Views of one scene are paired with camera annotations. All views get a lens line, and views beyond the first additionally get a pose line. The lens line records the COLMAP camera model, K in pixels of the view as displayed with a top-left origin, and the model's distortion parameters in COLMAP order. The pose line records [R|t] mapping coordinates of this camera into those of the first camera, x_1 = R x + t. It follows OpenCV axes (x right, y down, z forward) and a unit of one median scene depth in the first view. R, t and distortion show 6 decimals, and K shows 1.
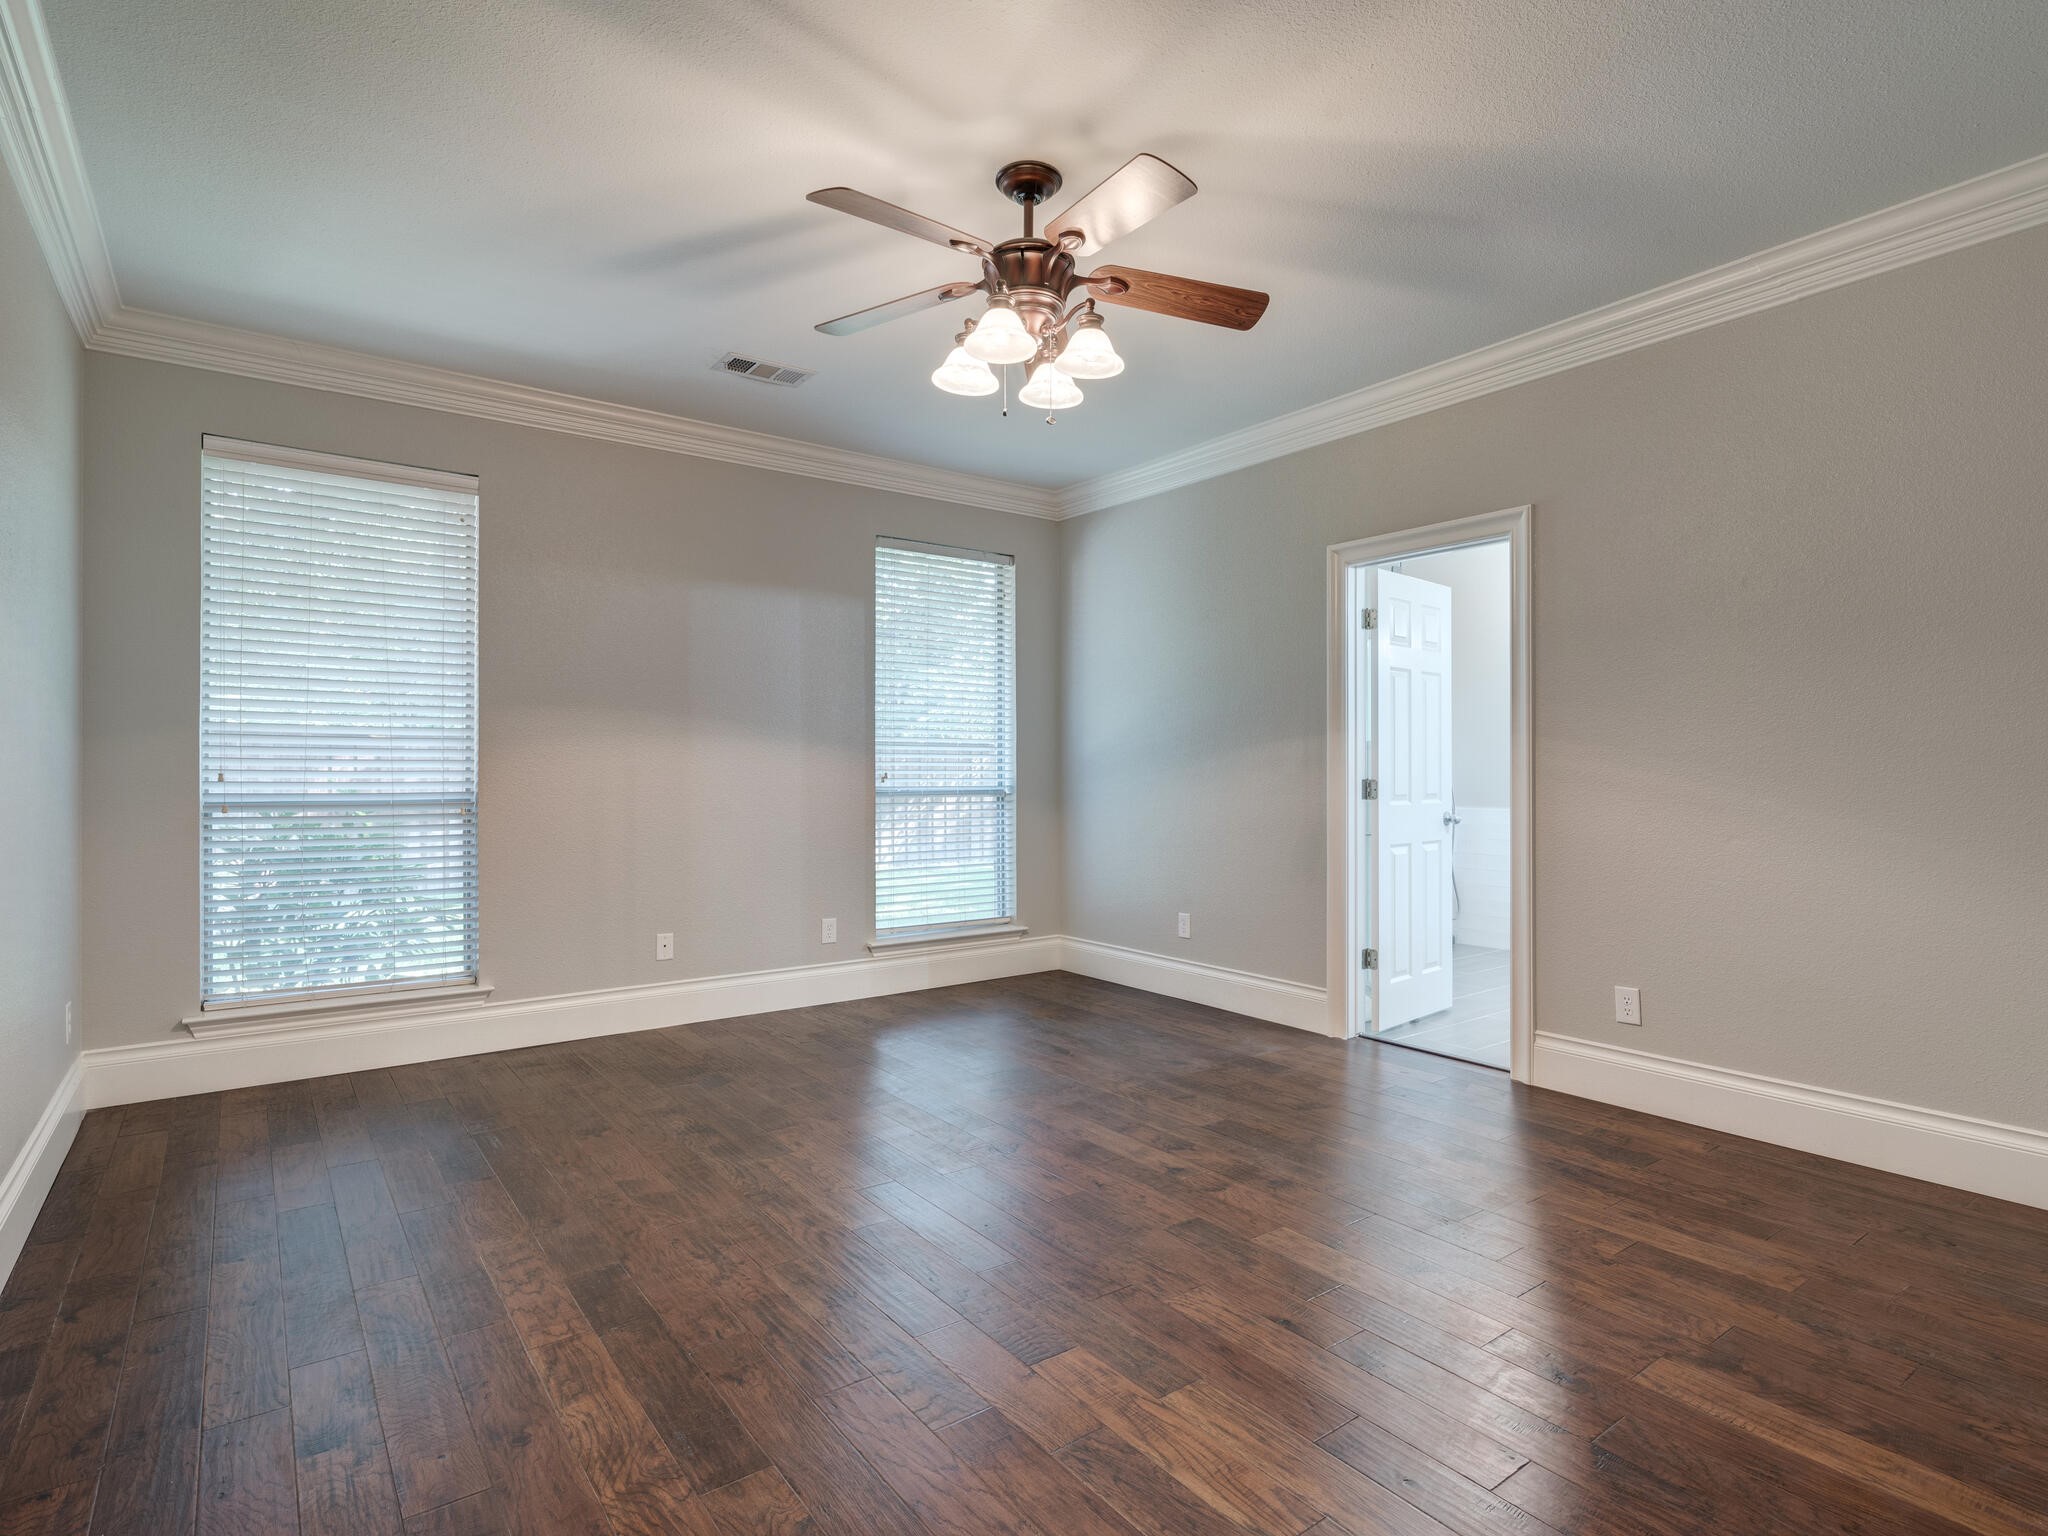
lens RADIAL K [[1047.1, 0, 1027.0], [0, 1047.1, 762.8], [0, 0, 1]] dist [0.003533, -0.002512]
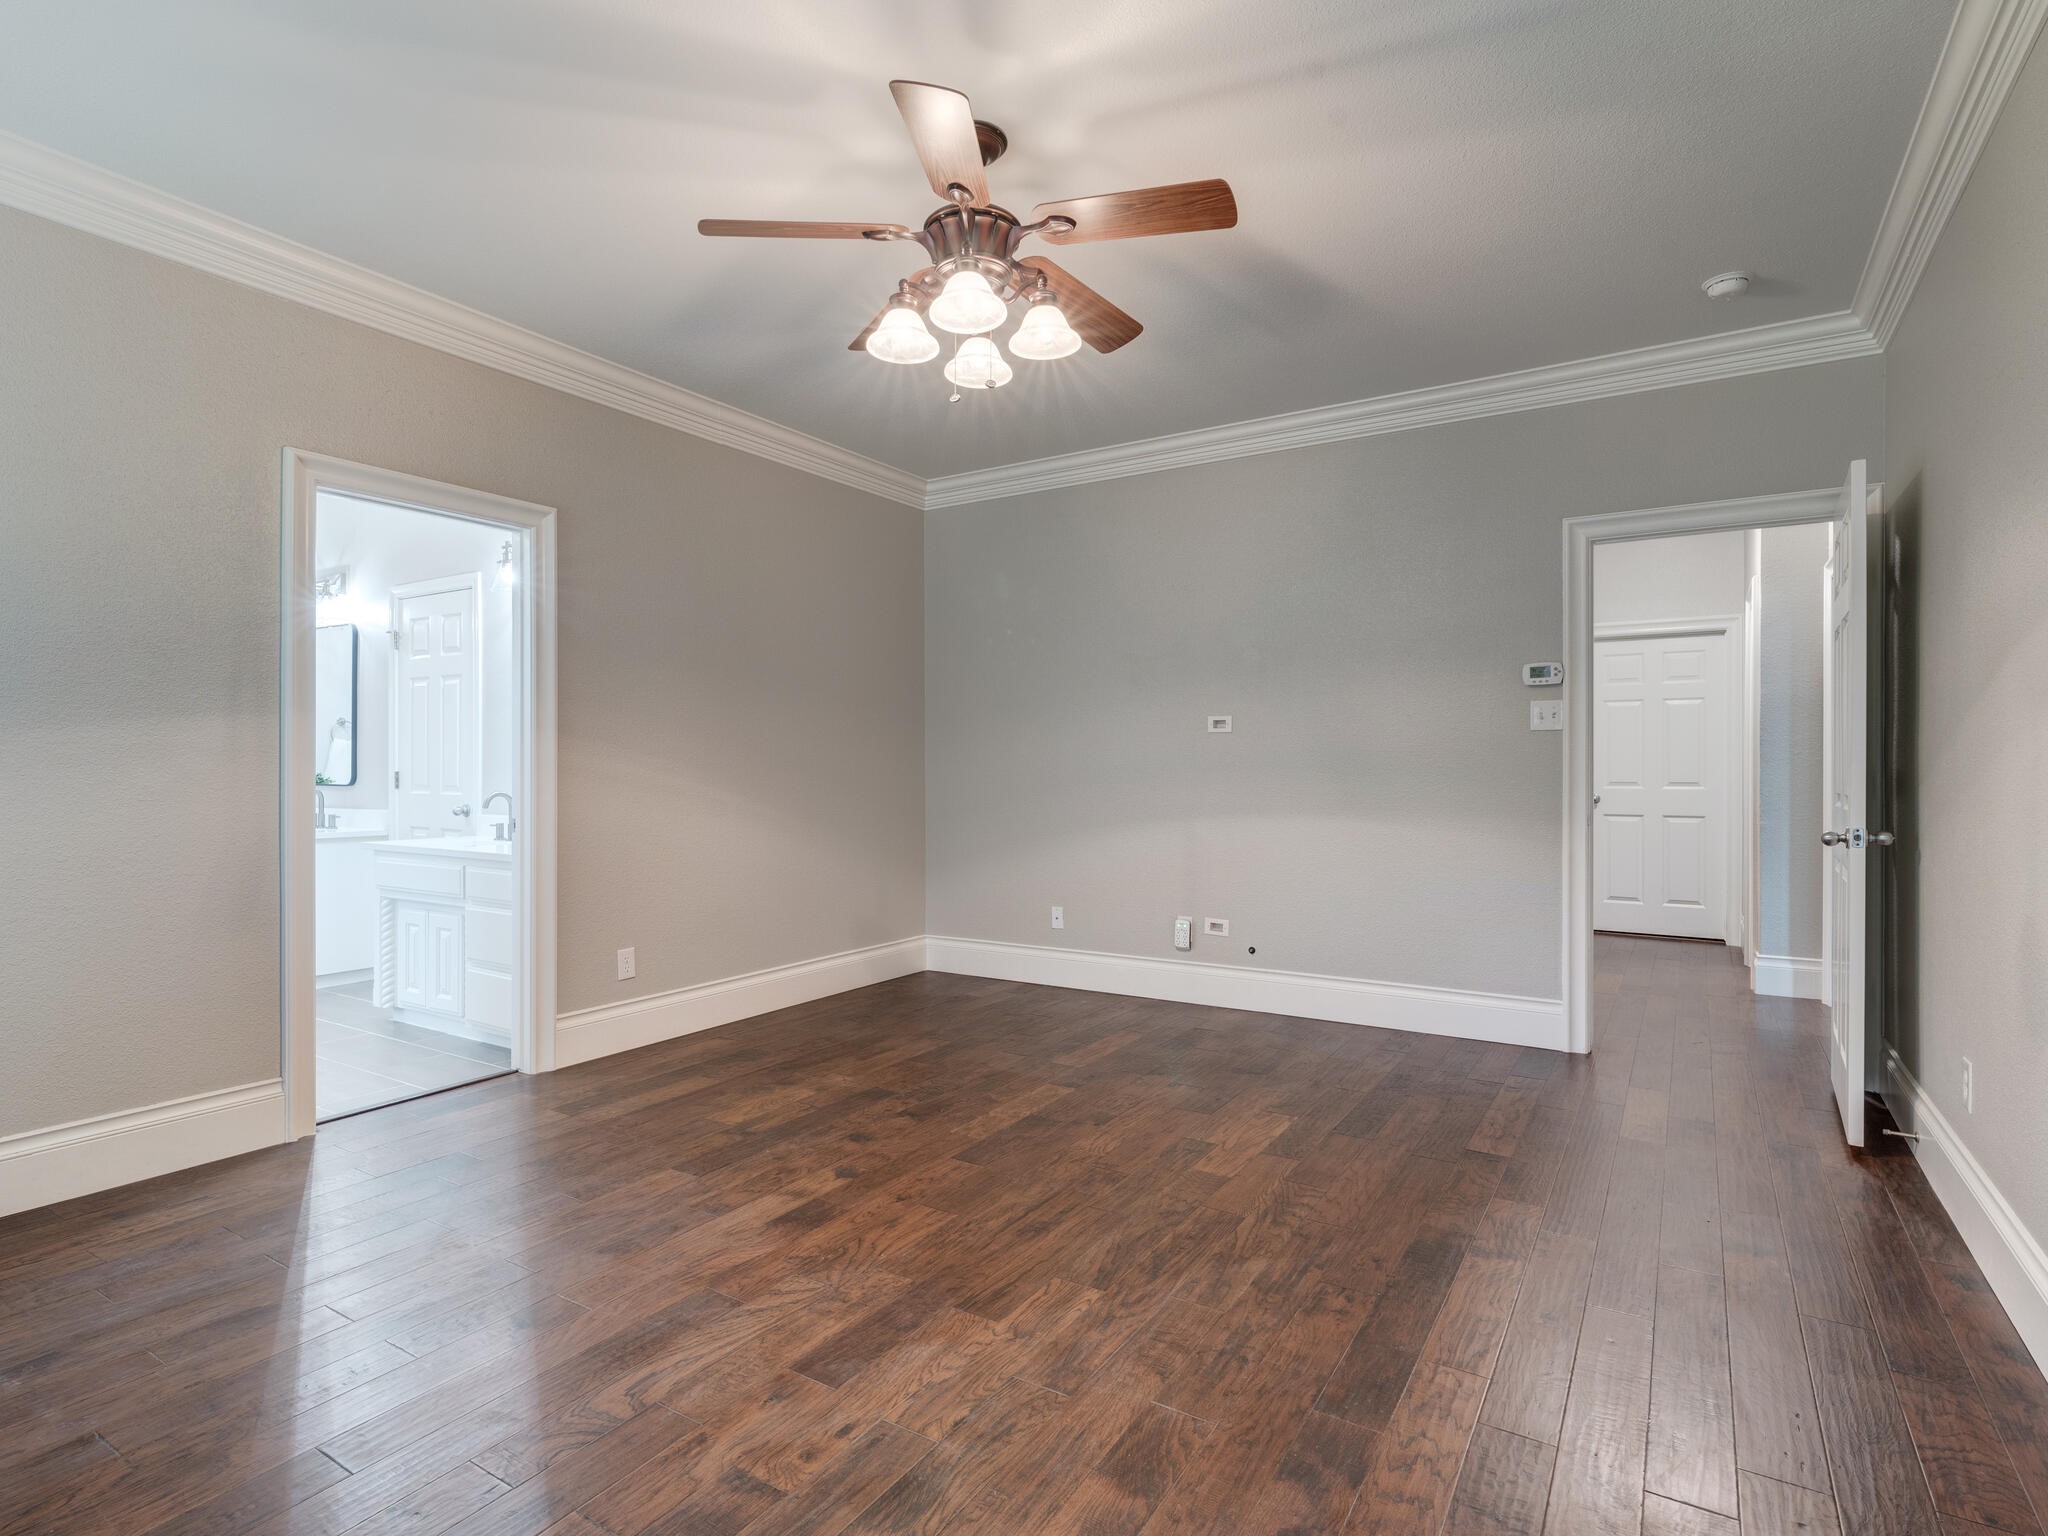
lens RADIAL K [[1047.1, 0, 1032.6], [0, 1047.1, 765.9], [0, 0, 1]] dist [0.003533, -0.002512]
pose [[-0.362536, 0.002522, 0.931966, -0.946675], [-0.006571, 0.999965, -0.005262, 0.014063], [-0.931947, -0.008032, -0.362506, 1.355714]]
